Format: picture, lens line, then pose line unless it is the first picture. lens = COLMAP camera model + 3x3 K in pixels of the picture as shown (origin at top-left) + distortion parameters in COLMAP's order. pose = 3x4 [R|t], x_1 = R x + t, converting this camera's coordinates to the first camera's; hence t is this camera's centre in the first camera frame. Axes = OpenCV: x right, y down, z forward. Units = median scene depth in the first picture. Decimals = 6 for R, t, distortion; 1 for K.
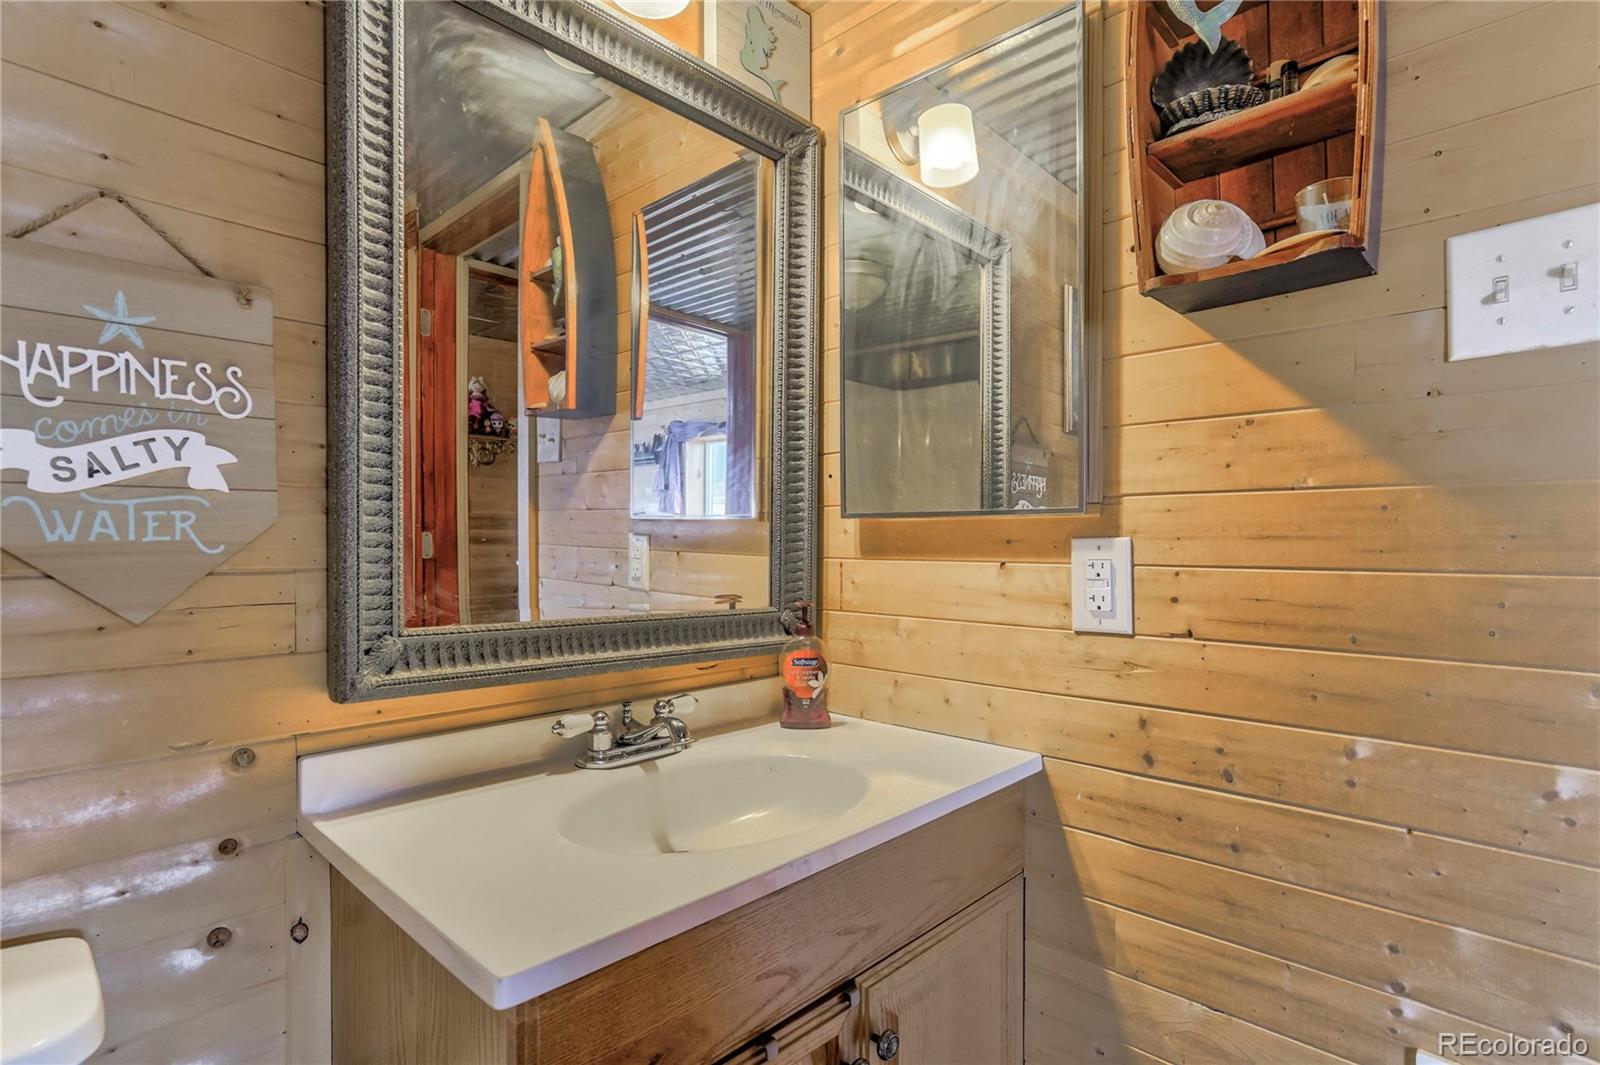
lens RADIAL K [[749.7, 0, 737.3], [0, 749.7, 564.5], [0, 0, 1]] dist [-0.037758, 0.024078]
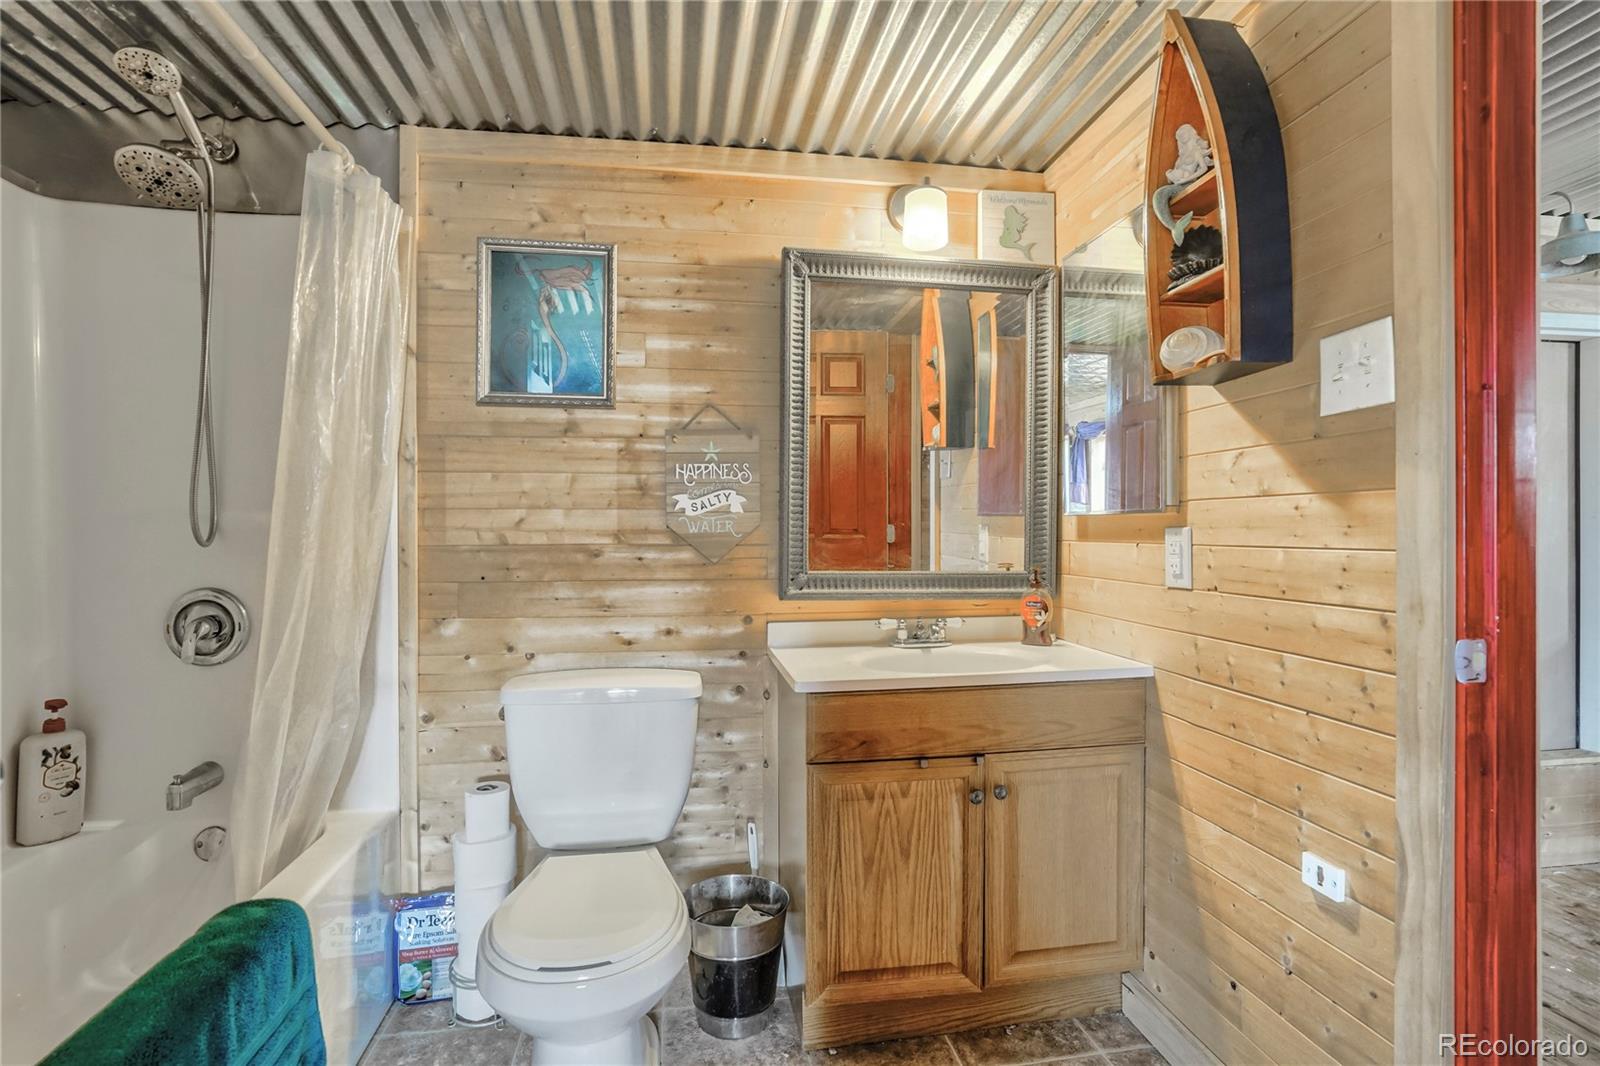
lens RADIAL K [[746.6, 0, 800.0], [0, 746.6, 533.0], [0, 0, 1]] dist [-0.000513, -0.000330]
pose [[0.799426, -0.002488, -0.600760, 0.868401], [-0.011120, 0.999759, -0.018938, 0.015287], [0.600662, 0.021820, 0.799205, -0.801866]]
